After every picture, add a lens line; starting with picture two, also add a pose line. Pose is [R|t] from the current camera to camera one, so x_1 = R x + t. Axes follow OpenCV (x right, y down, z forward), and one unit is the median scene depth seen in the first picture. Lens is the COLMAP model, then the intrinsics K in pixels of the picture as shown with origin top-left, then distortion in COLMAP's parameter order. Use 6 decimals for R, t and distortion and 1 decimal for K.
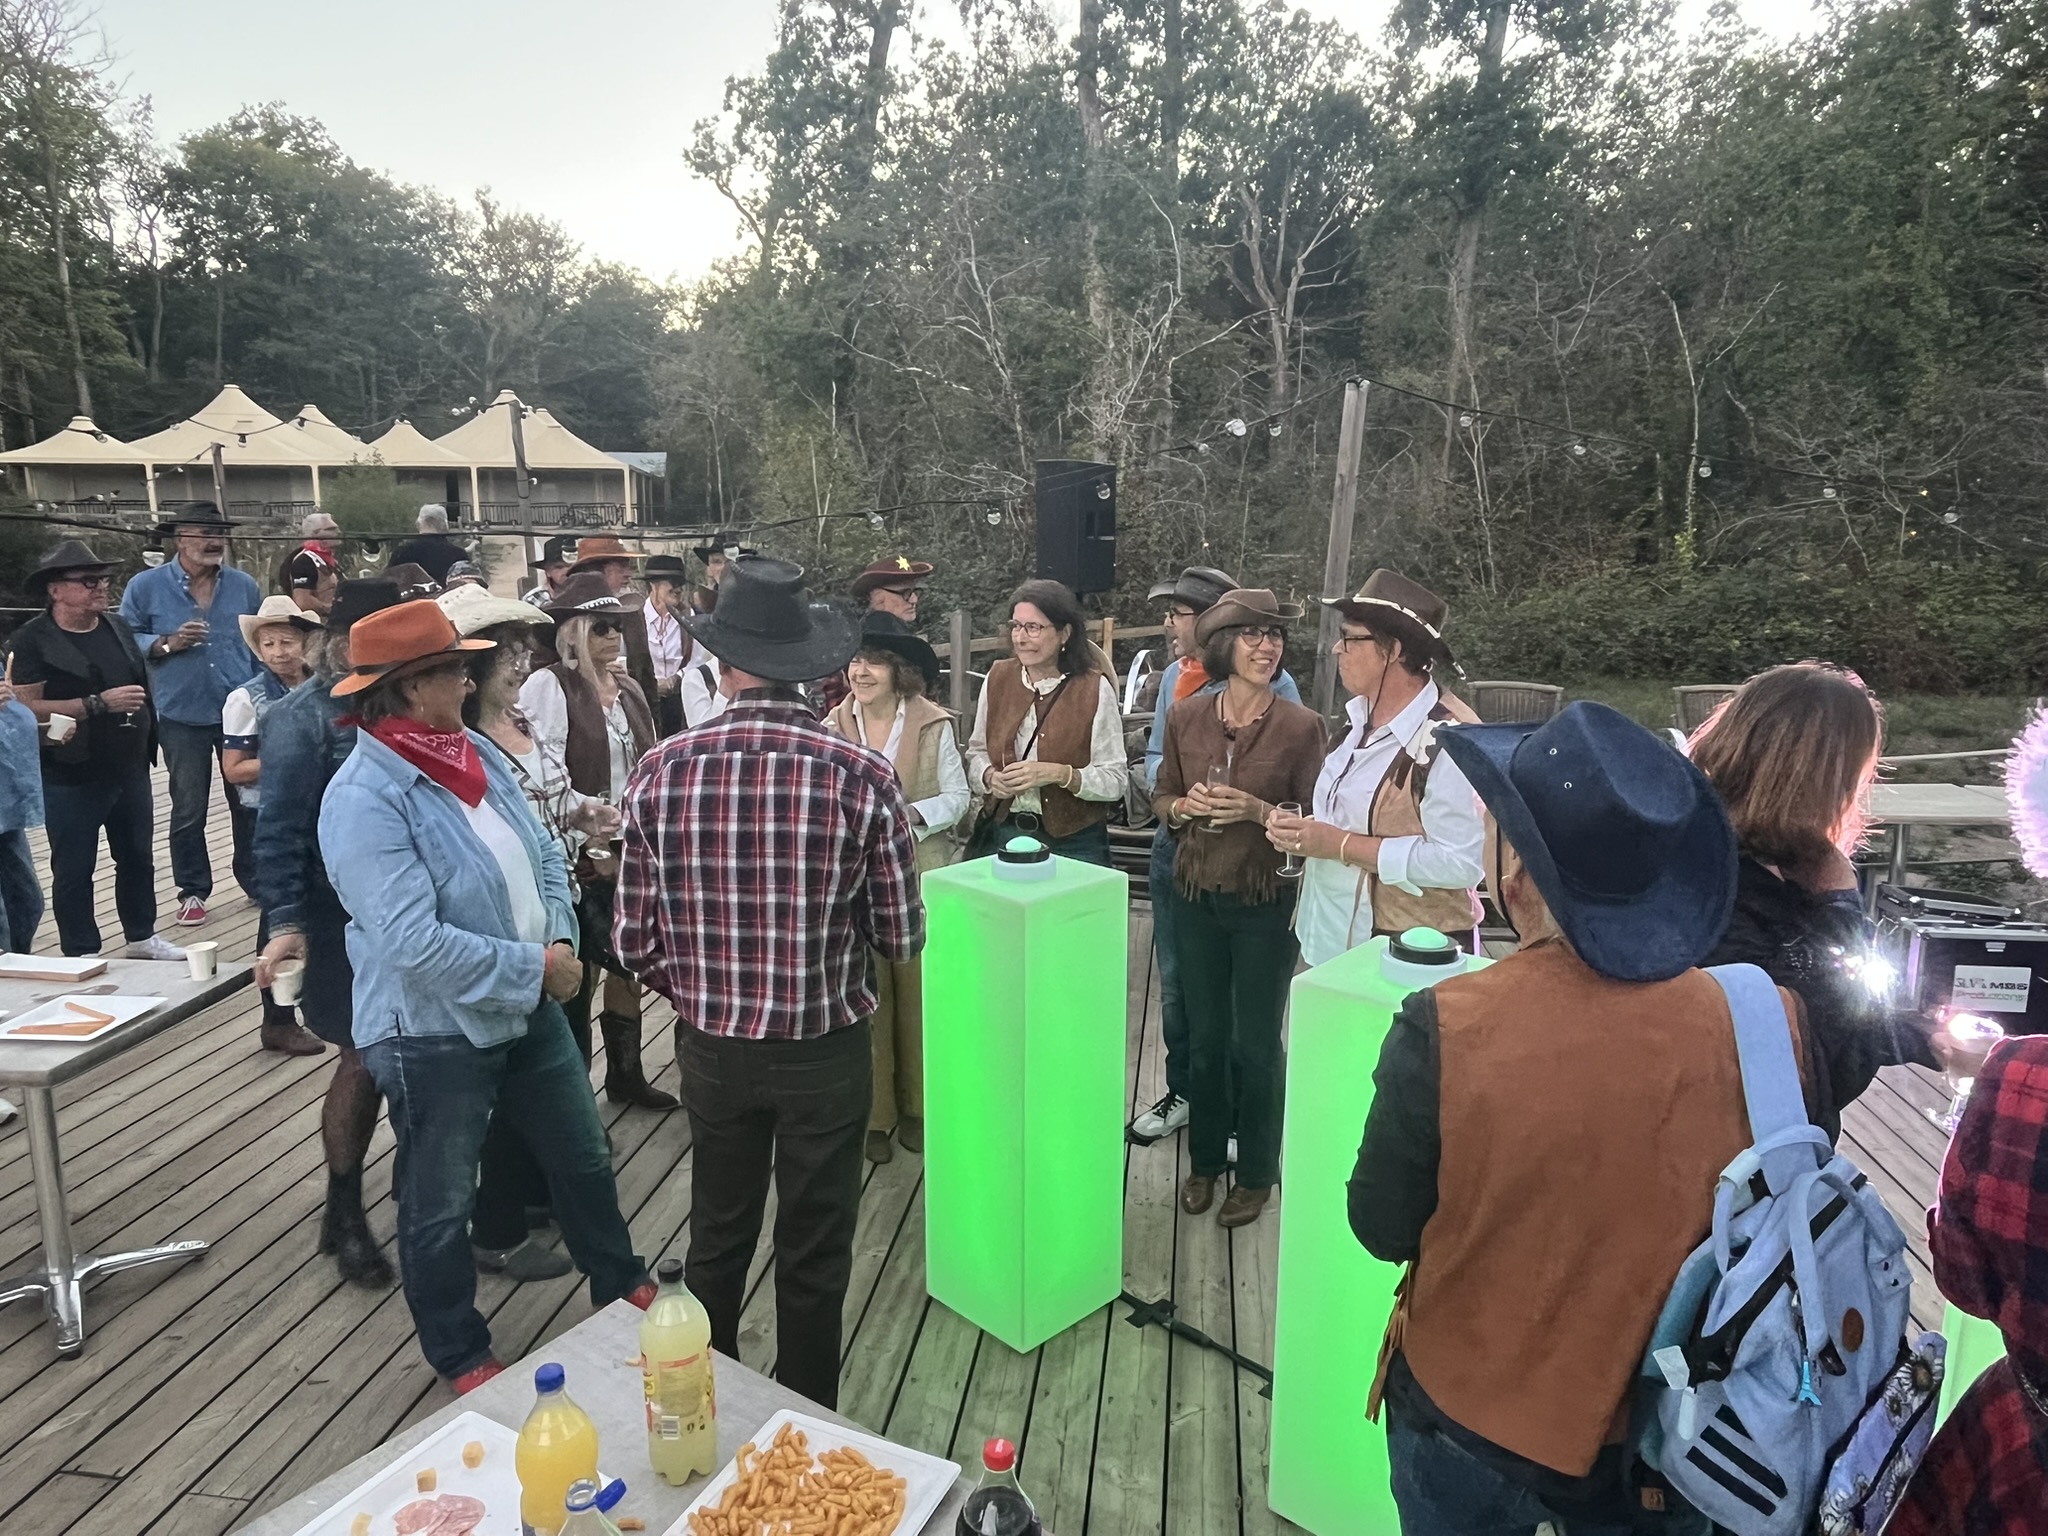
lens RADIAL K [[1325.7, 0, 994.3], [0, 1325.7, 760.3], [0, 0, 1]] dist [-0.010426, -0.000624]
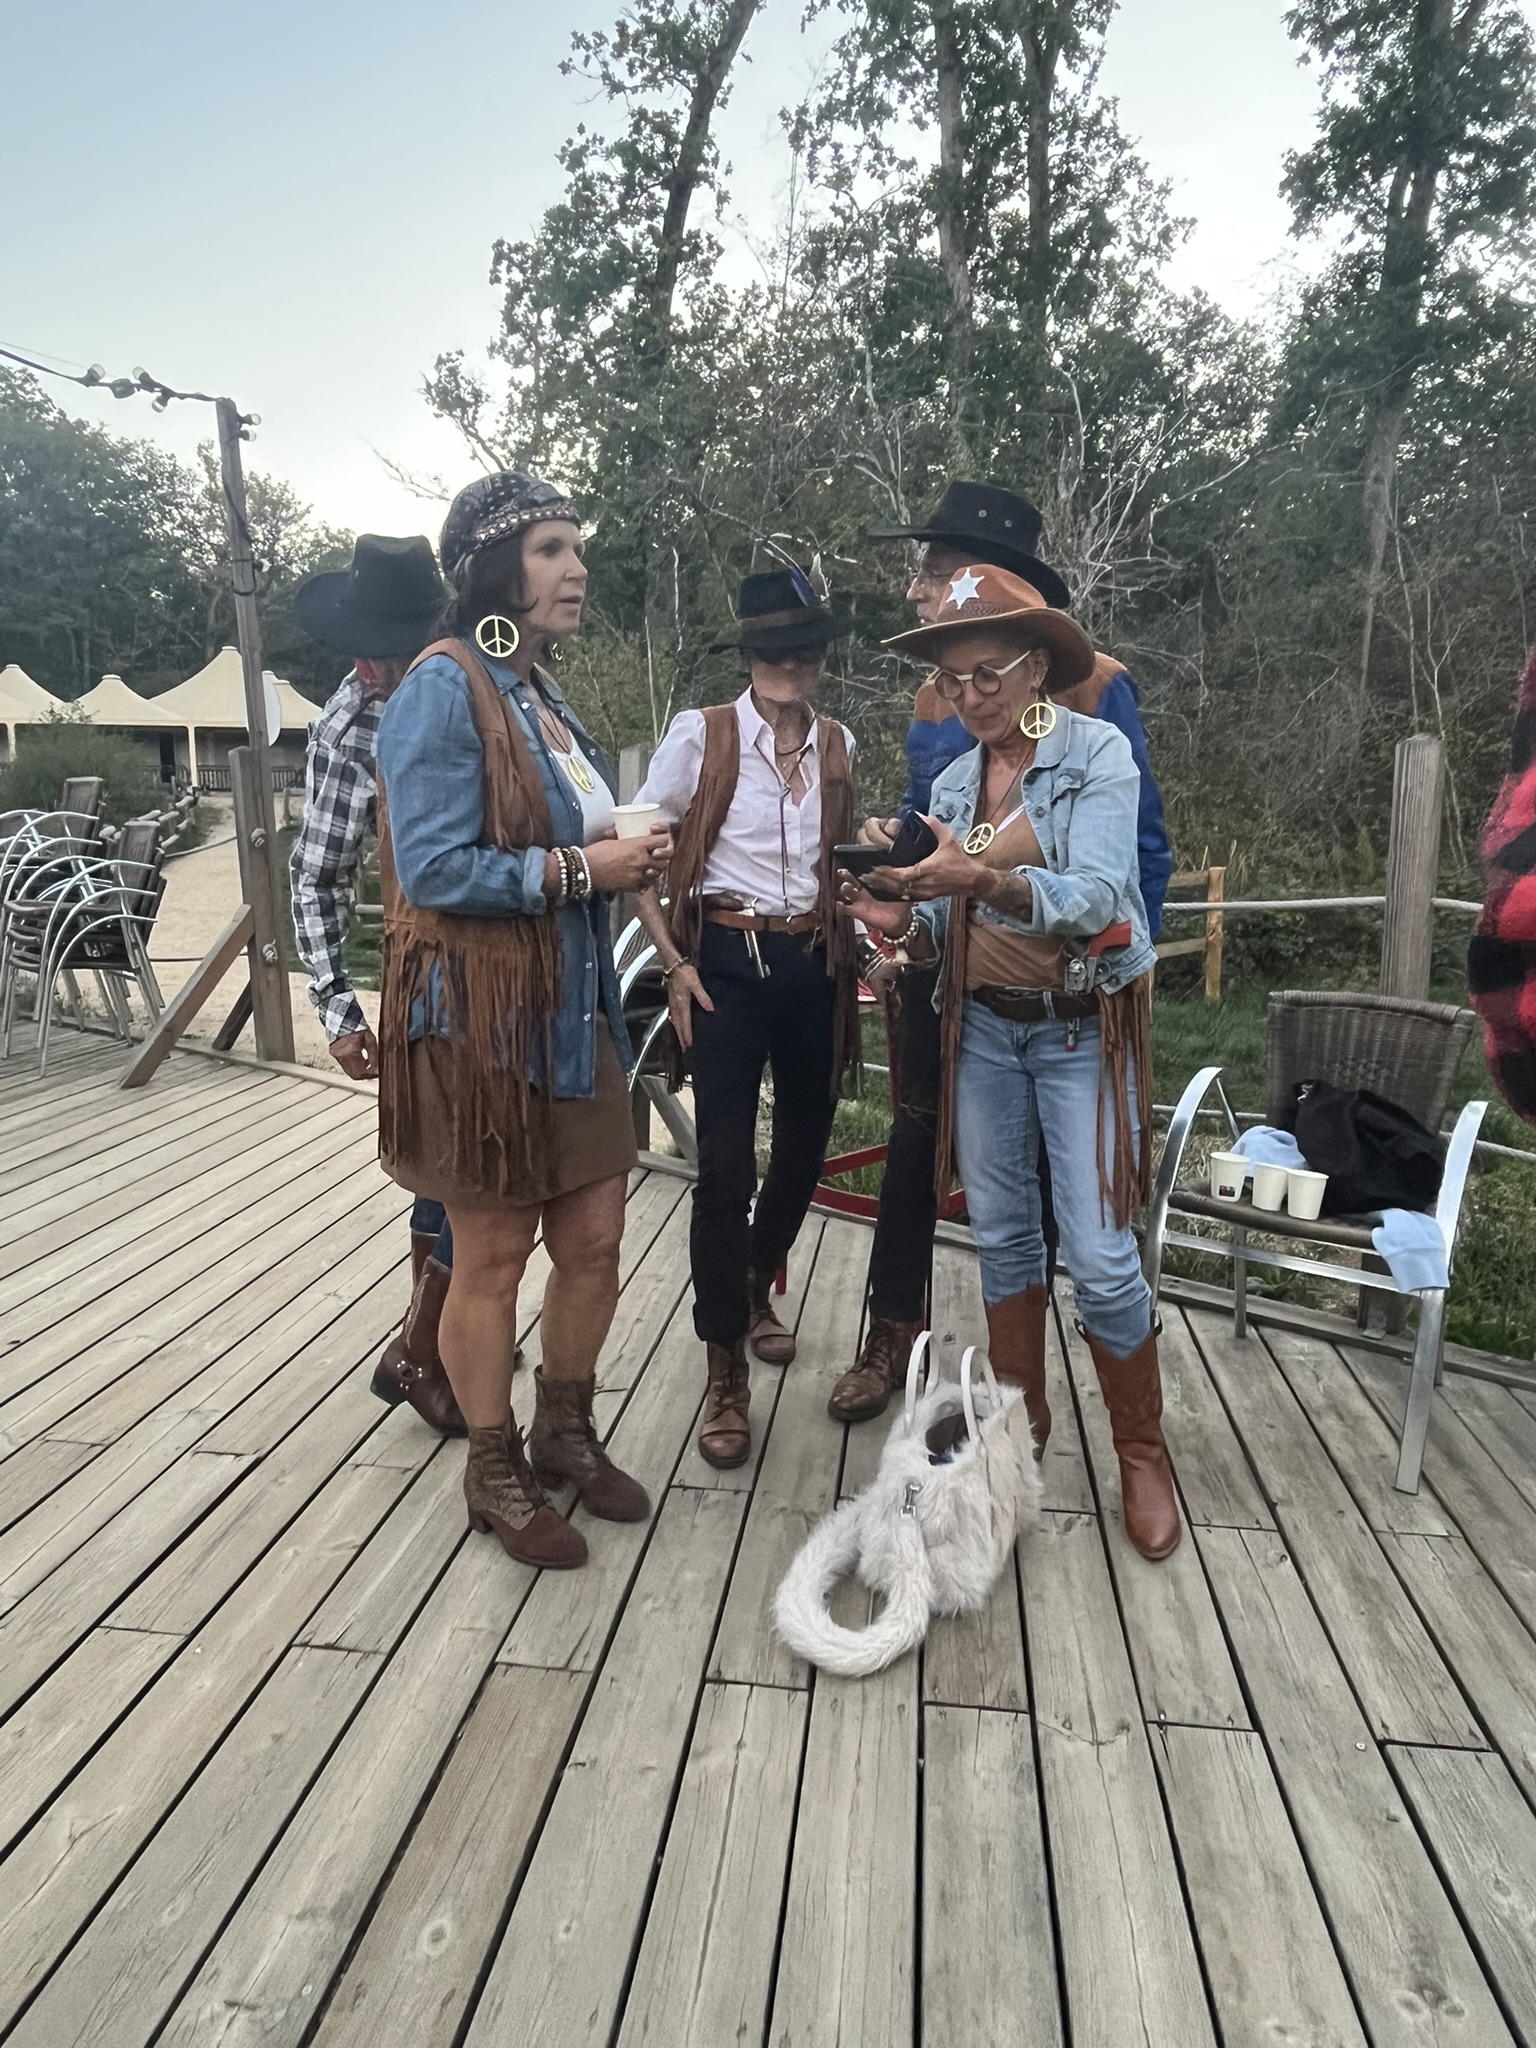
lens RADIAL K [[1325.7, 0, 768.5], [0, 1325.7, 1017.2], [0, 0, 1]] dist [-0.010426, -0.000624]
pose [[0.999406, -0.002498, 0.034378, -0.029349], [0.003200, 0.999788, -0.020360, -0.003401], [-0.034320, 0.020457, 0.999202, 0.083150]]
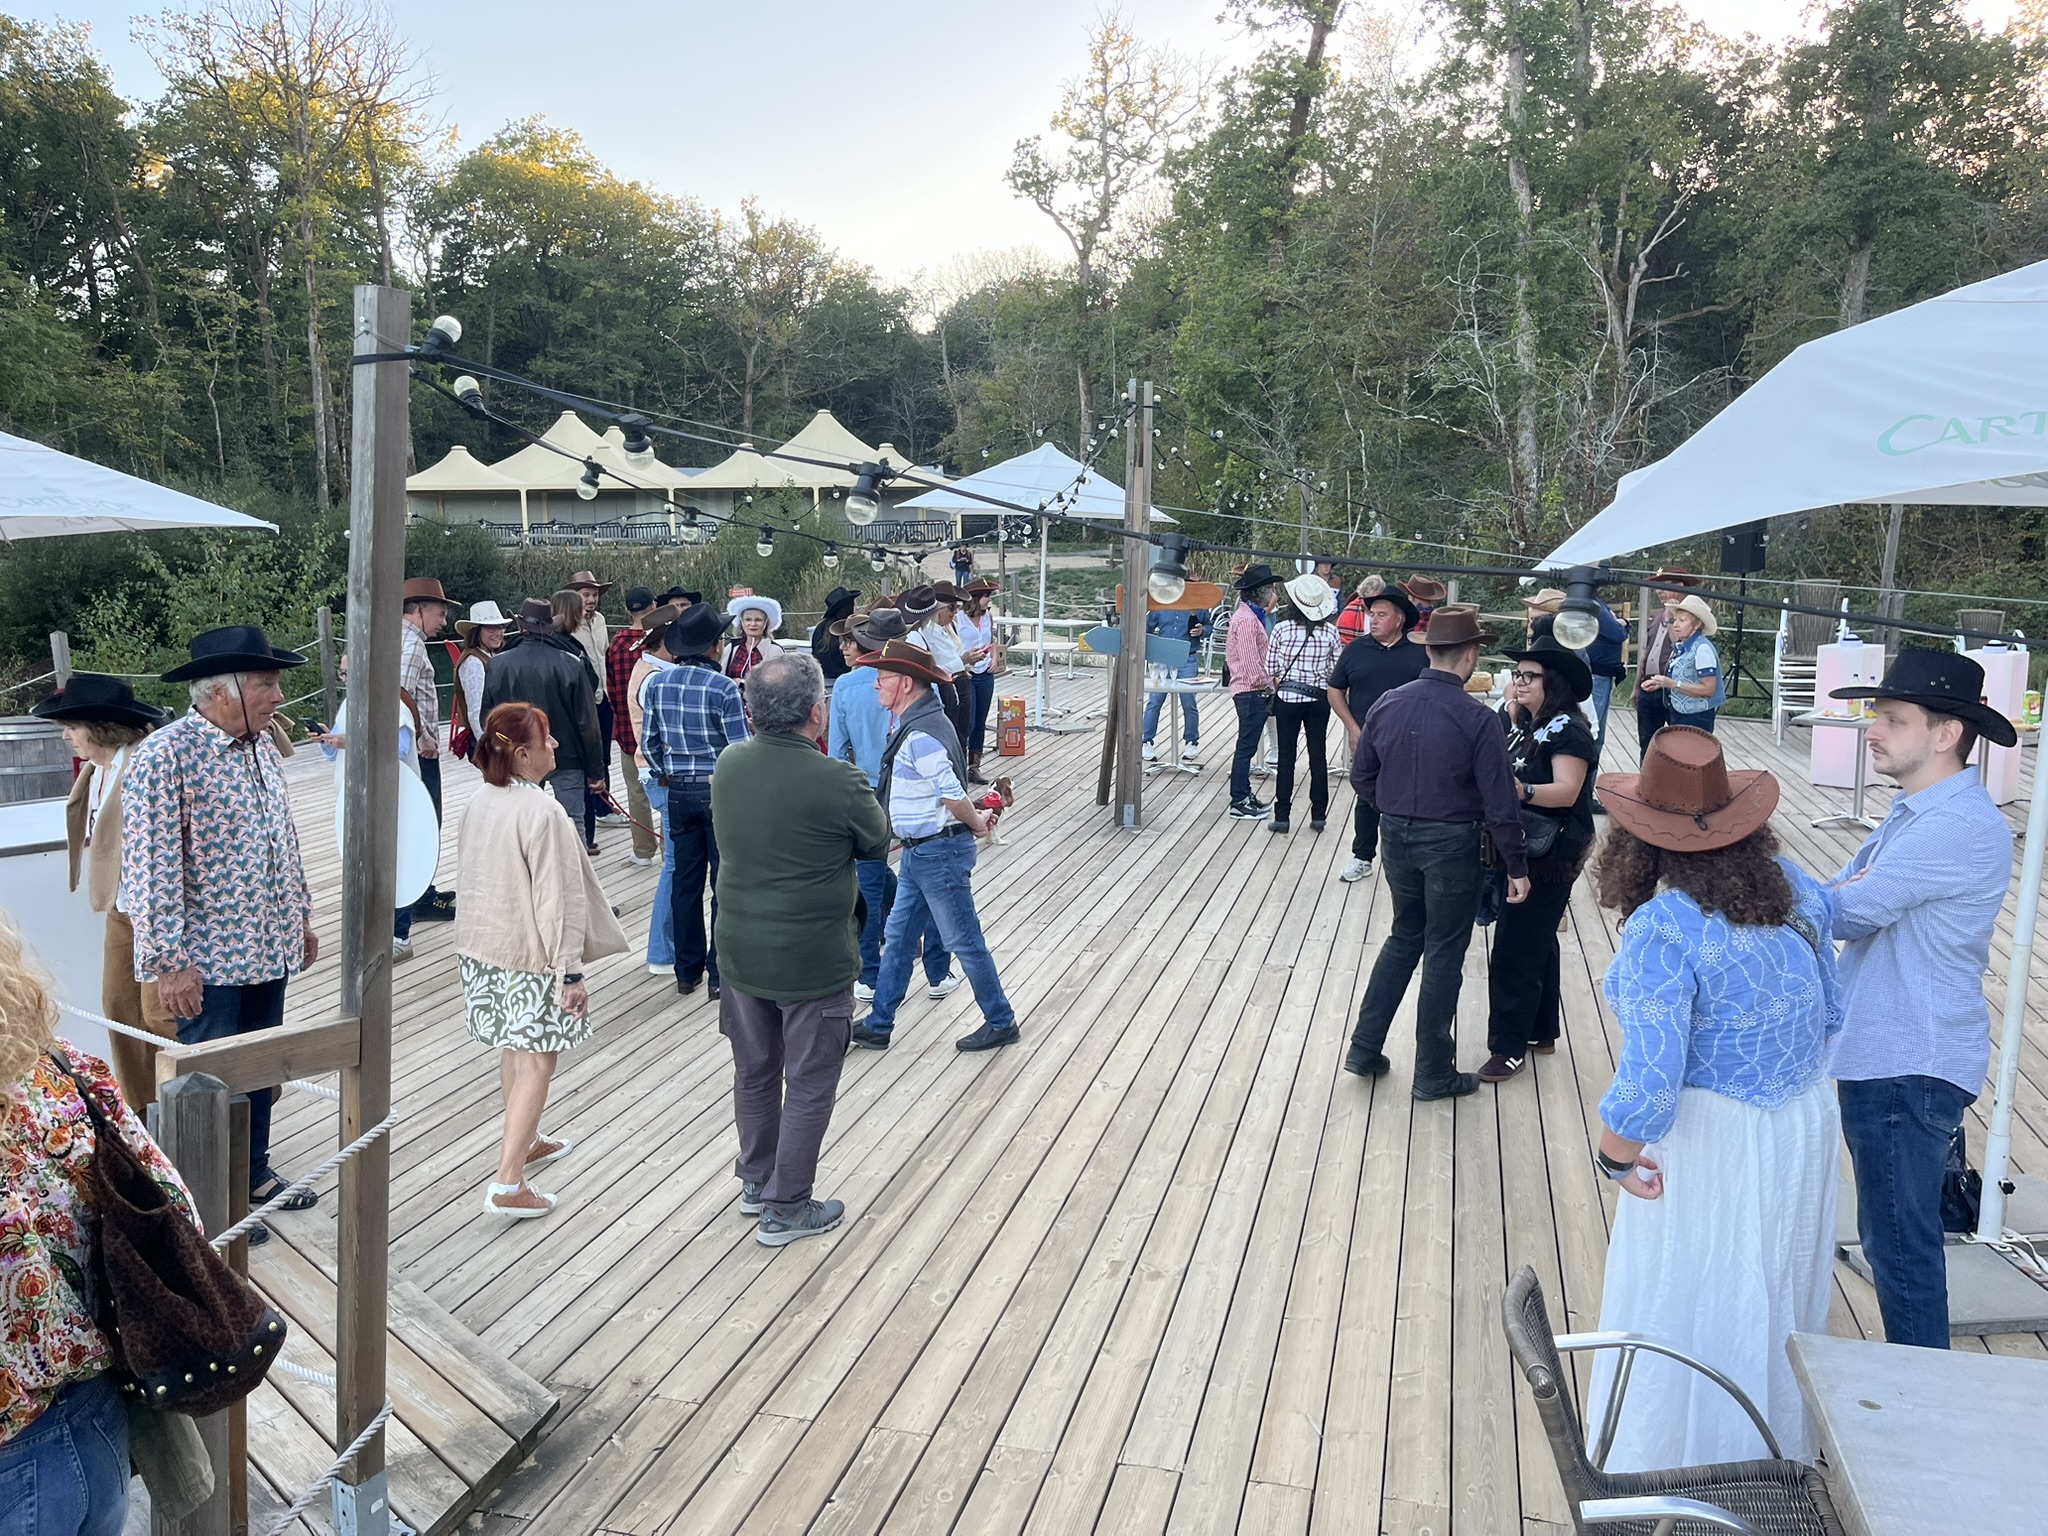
lens RADIAL K [[1537.5, 0, 1022.3], [0, 1537.5, 764.1], [0, 0, 1]] dist [0.054576, -0.076317]
pose [[0.993201, 0.001119, -0.116406, -0.084524], [-0.004347, 0.999613, -0.027483, 0.026395], [0.116331, 0.027802, 0.992821, -0.165035]]
